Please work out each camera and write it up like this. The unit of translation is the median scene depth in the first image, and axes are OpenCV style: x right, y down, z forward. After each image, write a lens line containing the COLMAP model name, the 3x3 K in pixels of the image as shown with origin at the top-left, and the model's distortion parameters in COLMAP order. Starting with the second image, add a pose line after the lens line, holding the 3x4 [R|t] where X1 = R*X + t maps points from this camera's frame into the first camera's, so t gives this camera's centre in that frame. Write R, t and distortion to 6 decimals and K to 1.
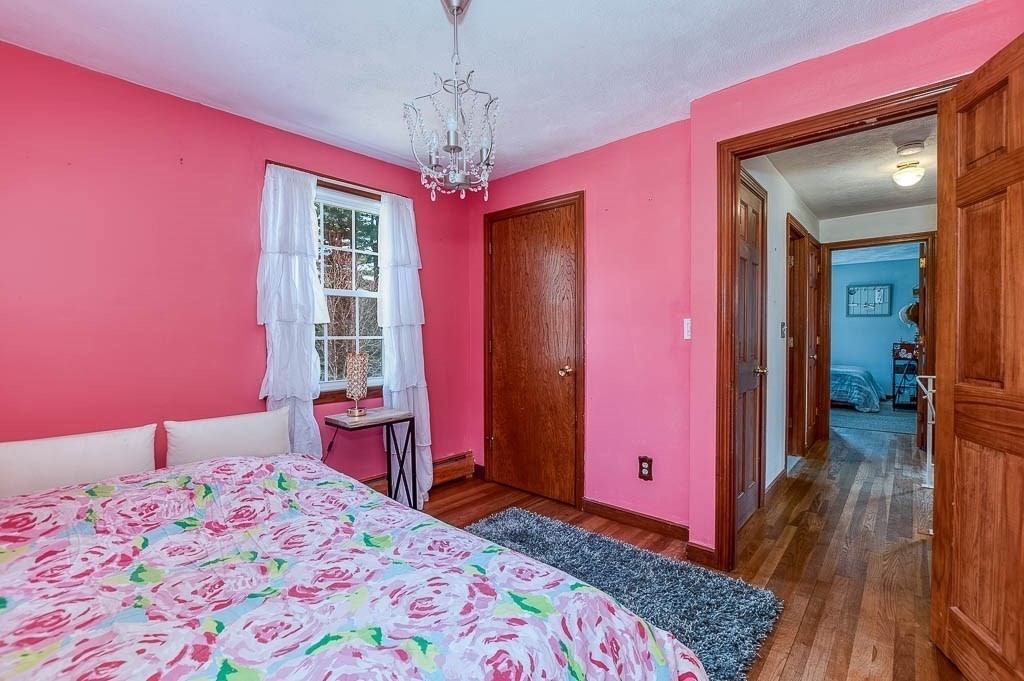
lens RADIAL K [[449.5, 0, 502.1], [0, 449.5, 337.8], [0, 0, 1]] dist [-0.011535, 0.000279]
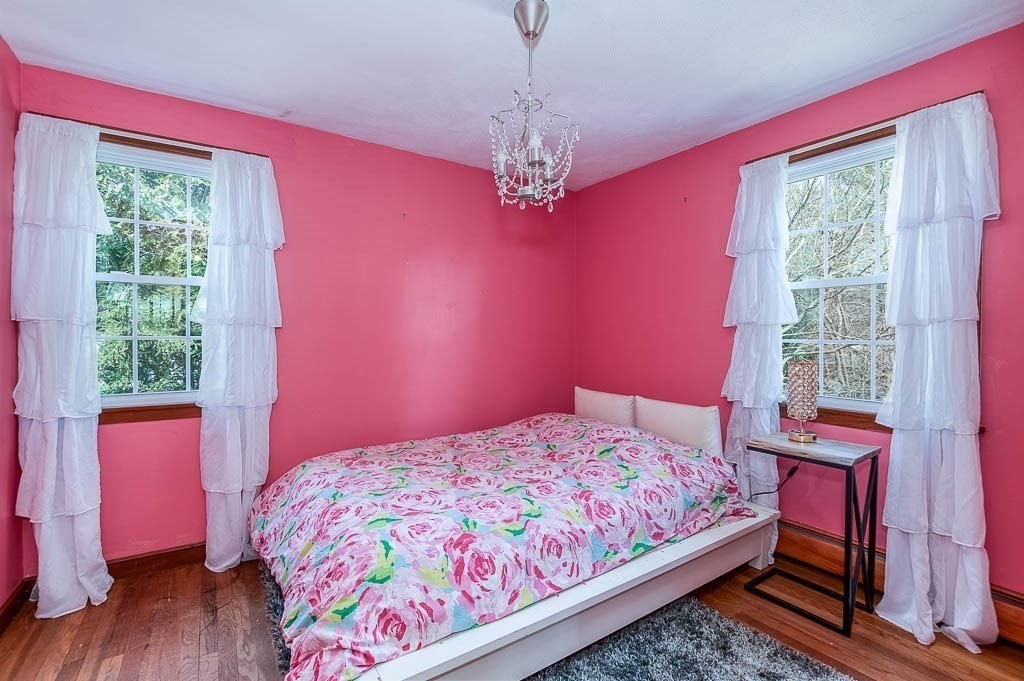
lens RADIAL K [[449.5, 0, 502.1], [0, 449.5, 337.8], [0, 0, 1]] dist [-0.011535, 0.000279]
pose [[-0.248069, 0.010544, -0.968685, 0.957550], [-0.005494, 0.999909, 0.012290, -0.018498], [0.968727, 0.008371, -0.247989, 1.209490]]
